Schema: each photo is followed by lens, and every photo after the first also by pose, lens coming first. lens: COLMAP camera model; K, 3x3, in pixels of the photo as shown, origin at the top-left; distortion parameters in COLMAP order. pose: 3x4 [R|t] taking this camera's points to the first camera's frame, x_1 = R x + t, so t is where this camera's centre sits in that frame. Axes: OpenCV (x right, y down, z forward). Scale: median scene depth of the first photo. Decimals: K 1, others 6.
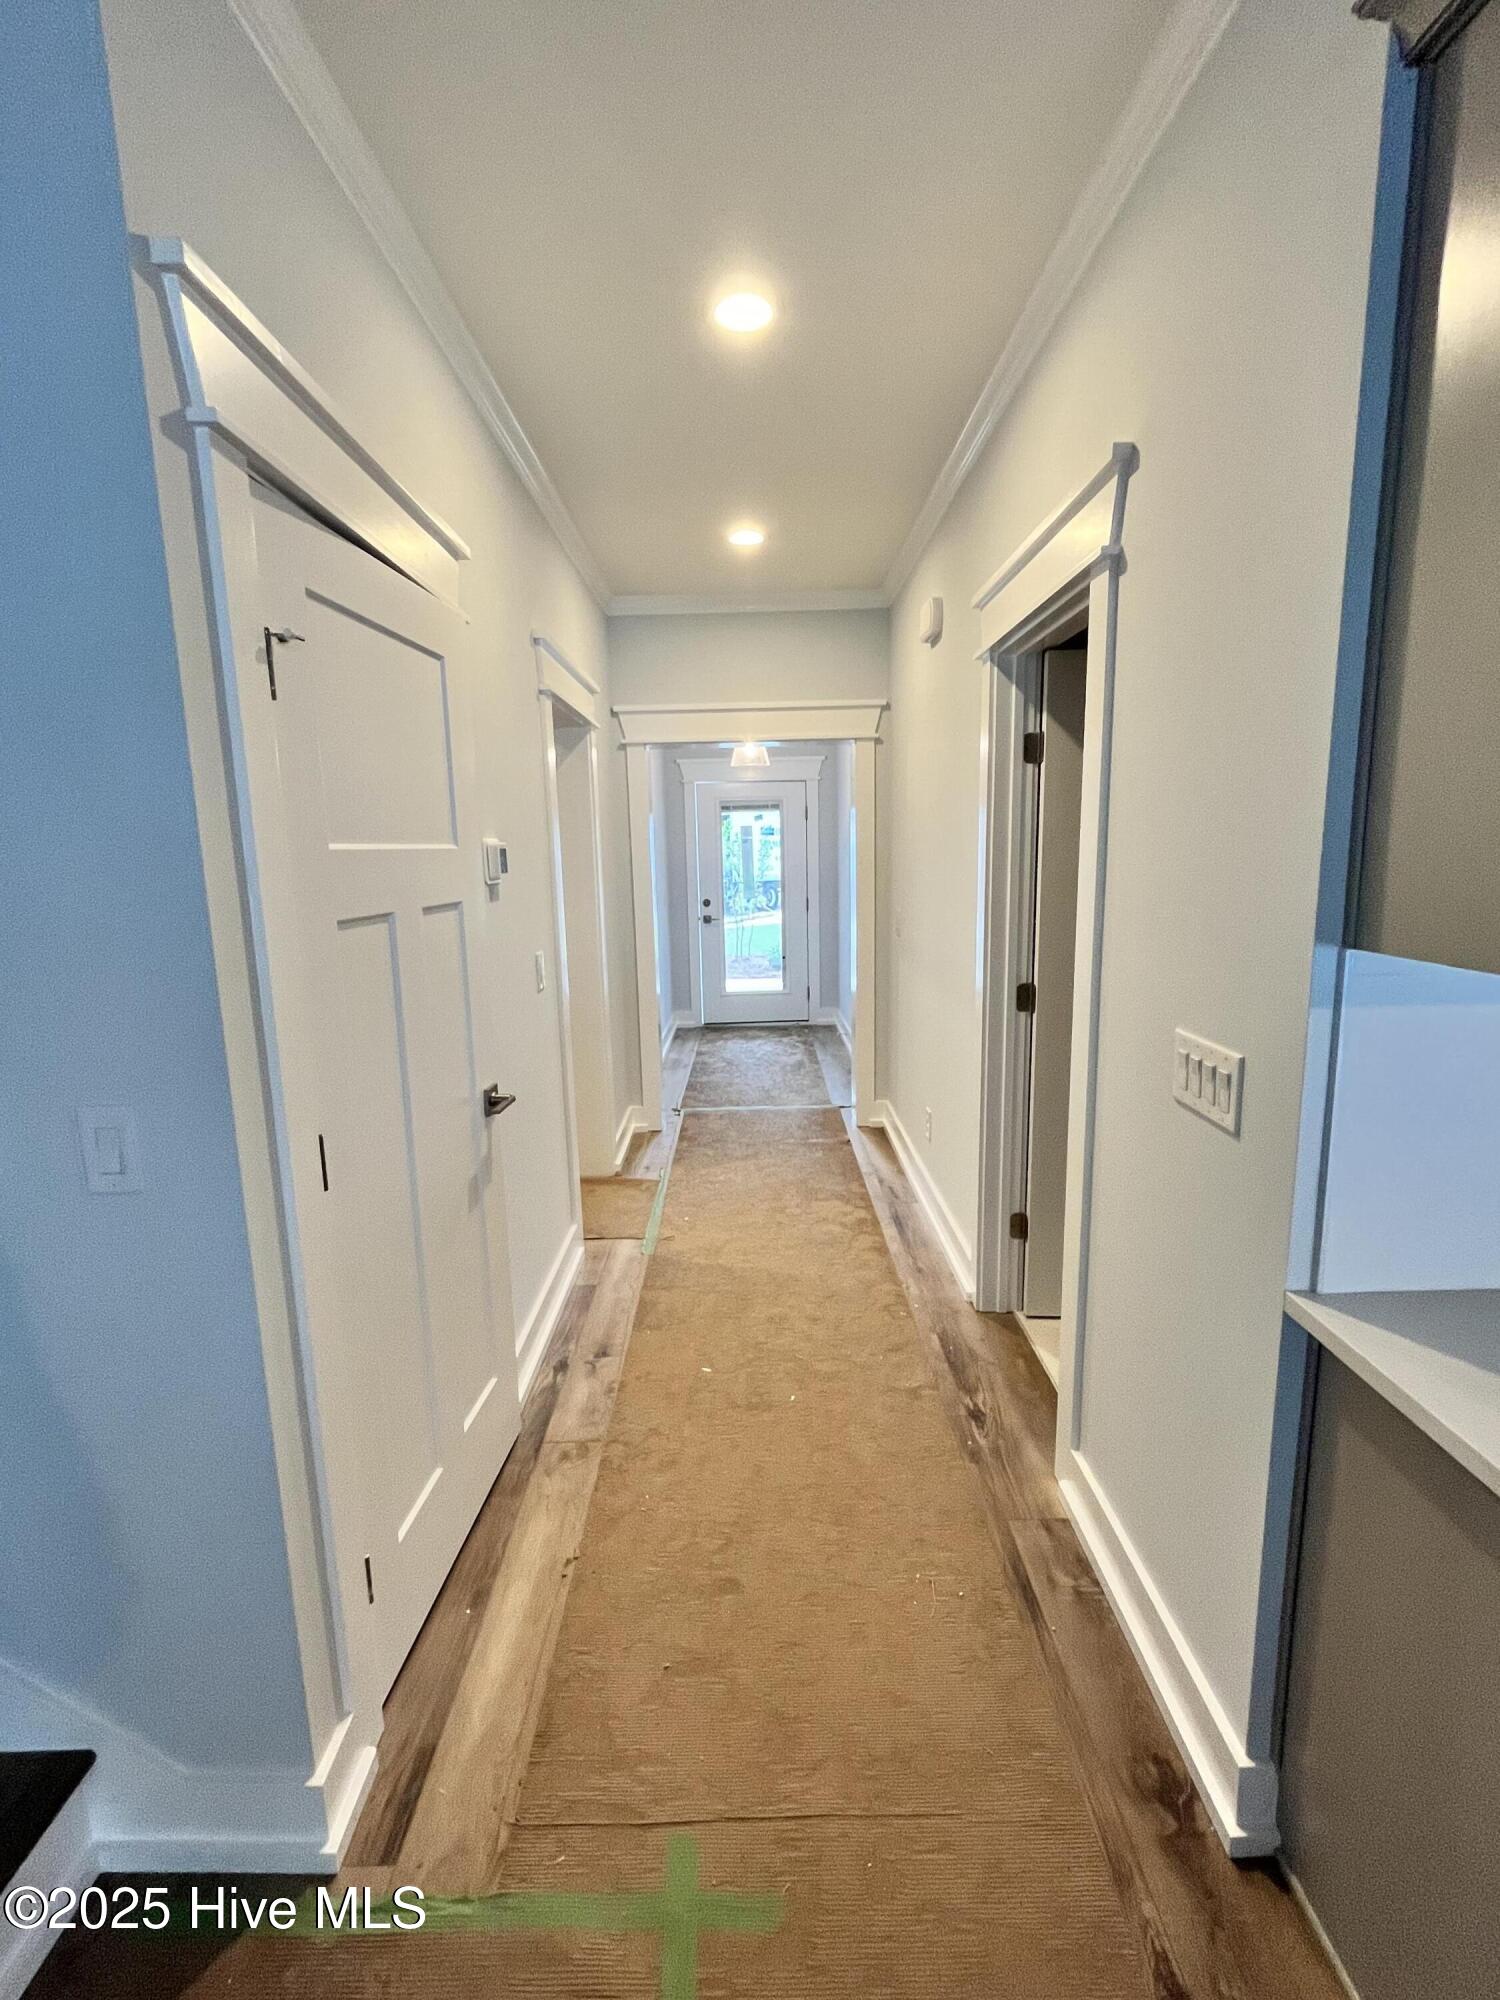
lens RADIAL K [[901.1, 0, 750.8], [0, 901.1, 995.3], [0, 0, 1]] dist [-0.002958, 0.000942]
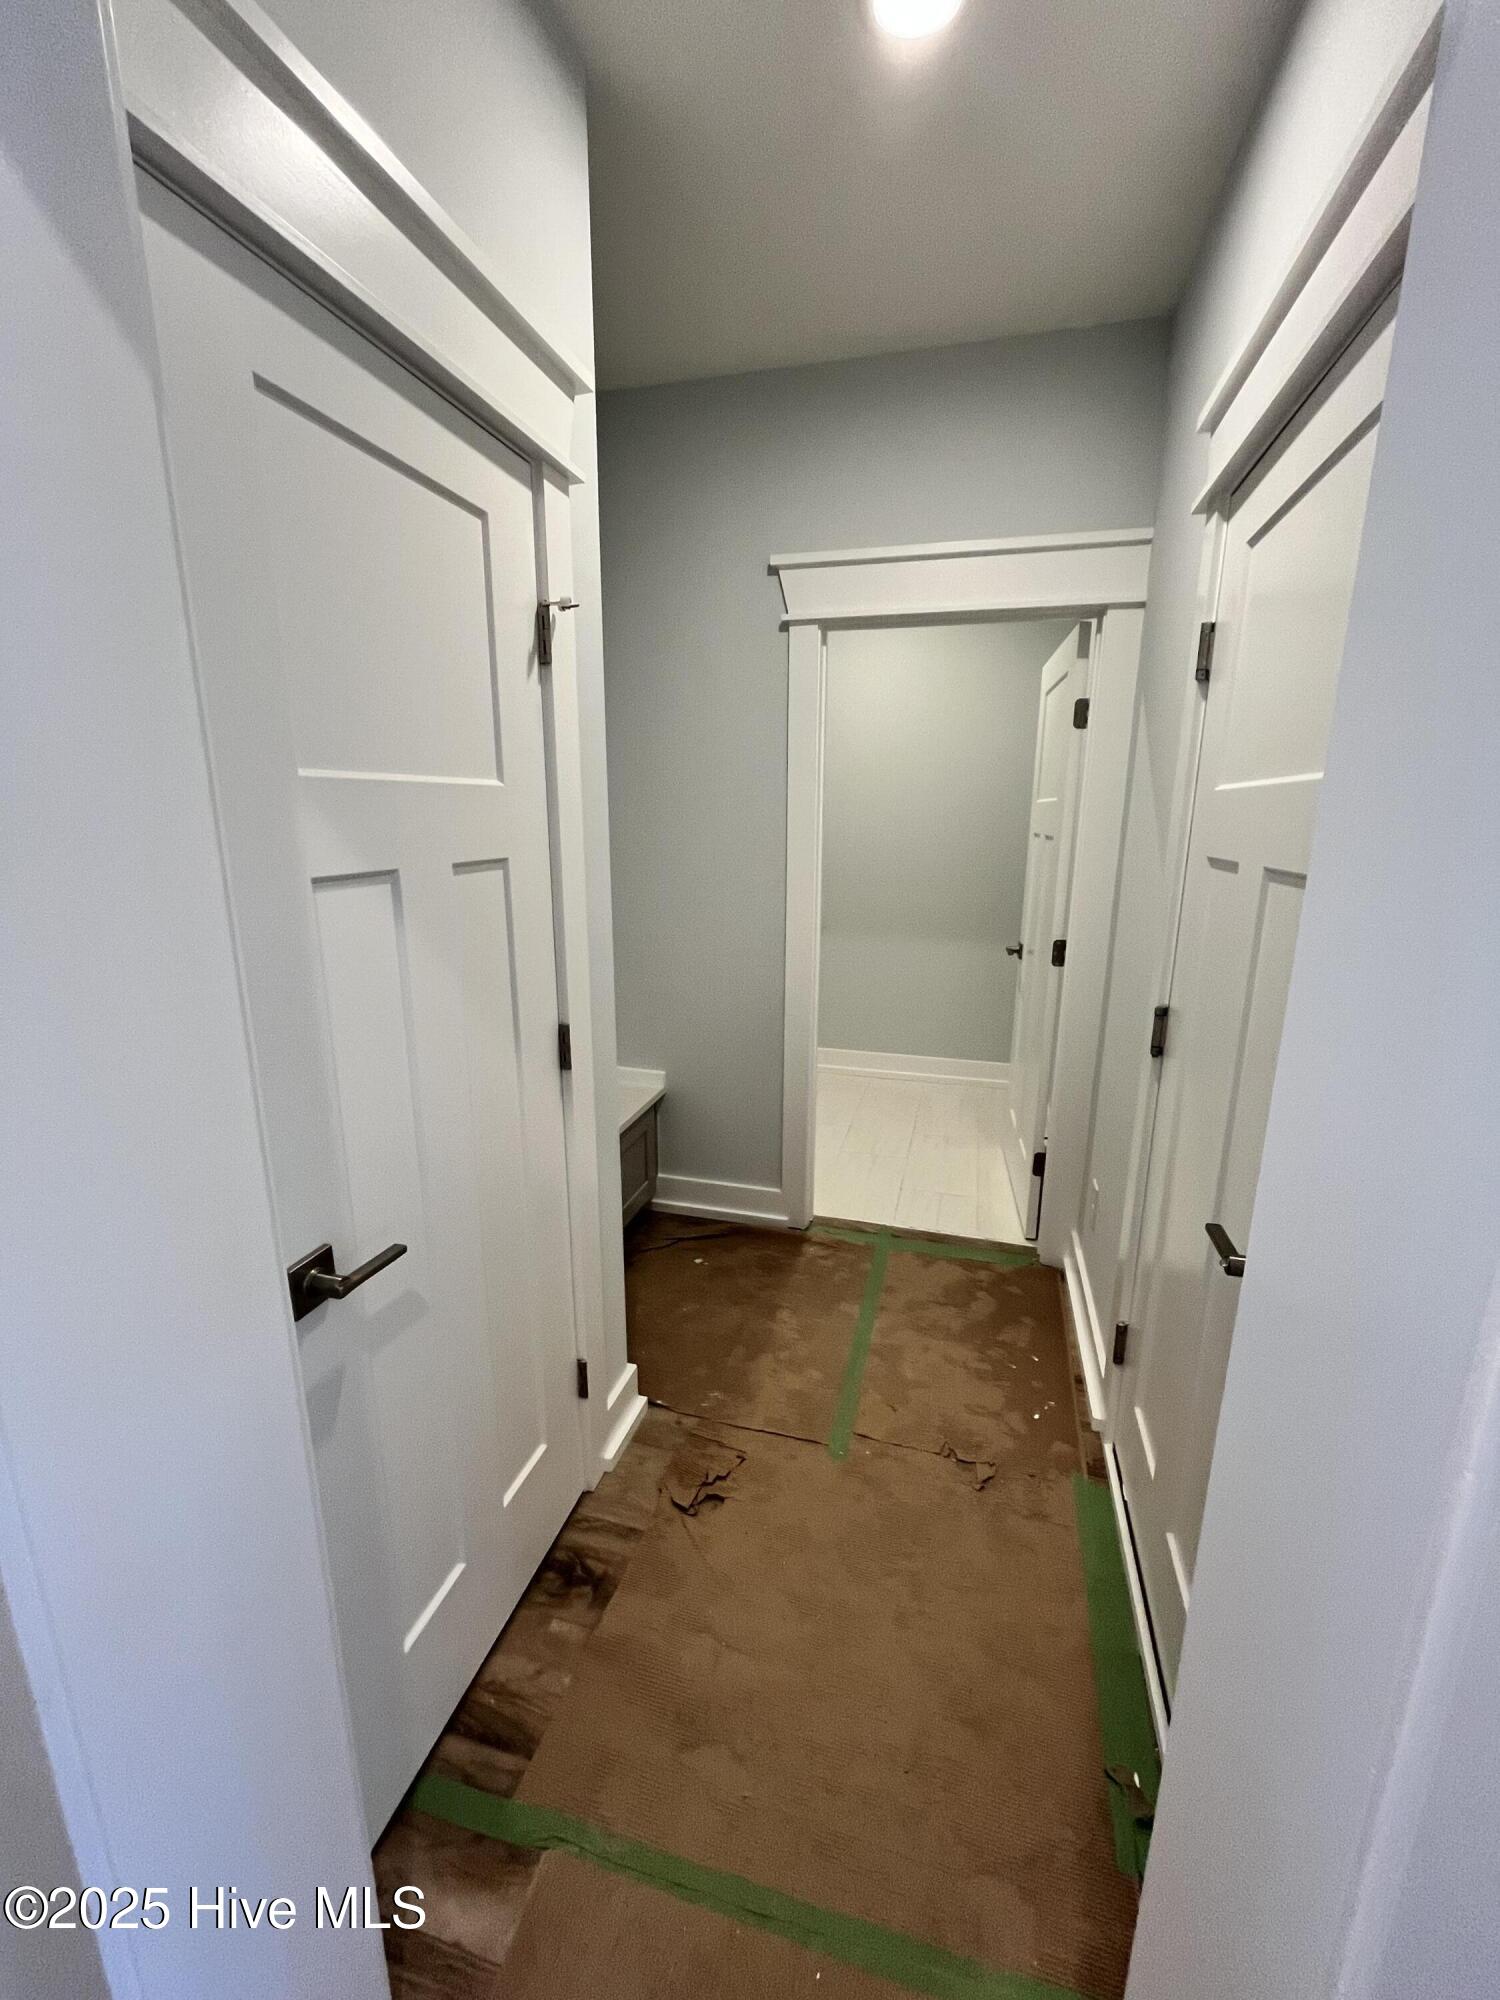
lens RADIAL K [[813.8, 0, 750.6], [0, 813.8, 996.7], [0, 0, 1]] dist [-0.001166, -0.000370]
pose [[0.974376, 0.082077, -0.209416, 0.025550], [-0.065127, 0.994112, 0.086604, -0.076716], [0.215291, -0.070746, 0.973984, 0.485381]]
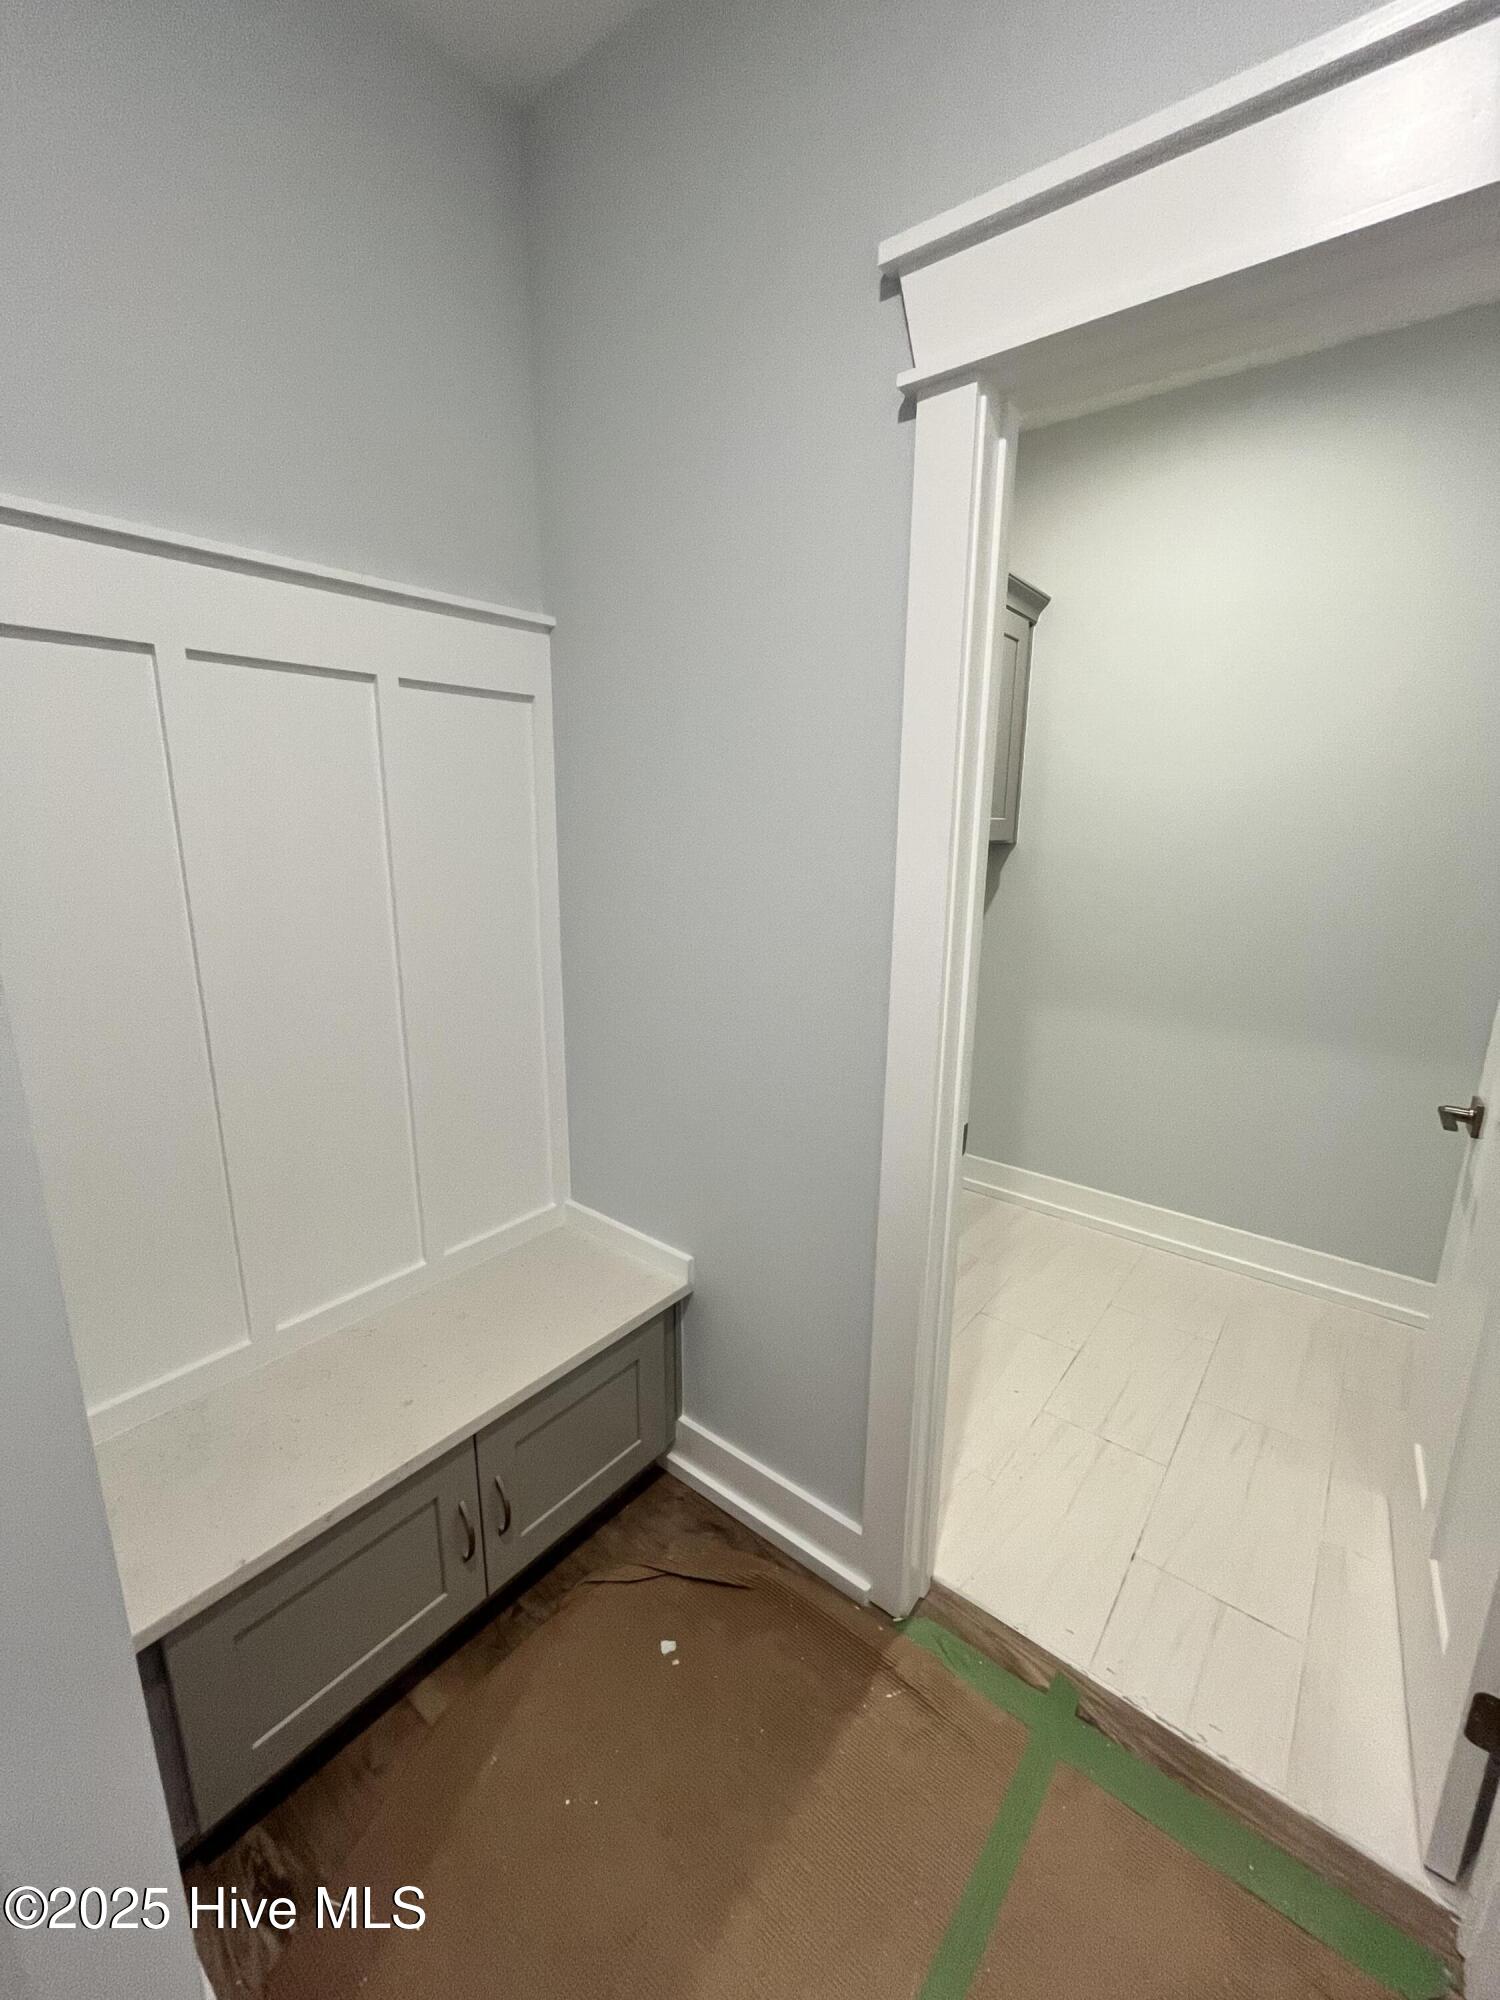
lens RADIAL K [[834.4, 0, 748.3], [0, 834.4, 995.2], [0, 0, 1]] dist [-0.001536, -0.000498]
pose [[0.810907, 0.163726, -0.561804, 0.050809], [-0.121712, 0.986255, 0.111745, -0.131286], [0.572378, -0.022237, 0.819689, 0.866744]]
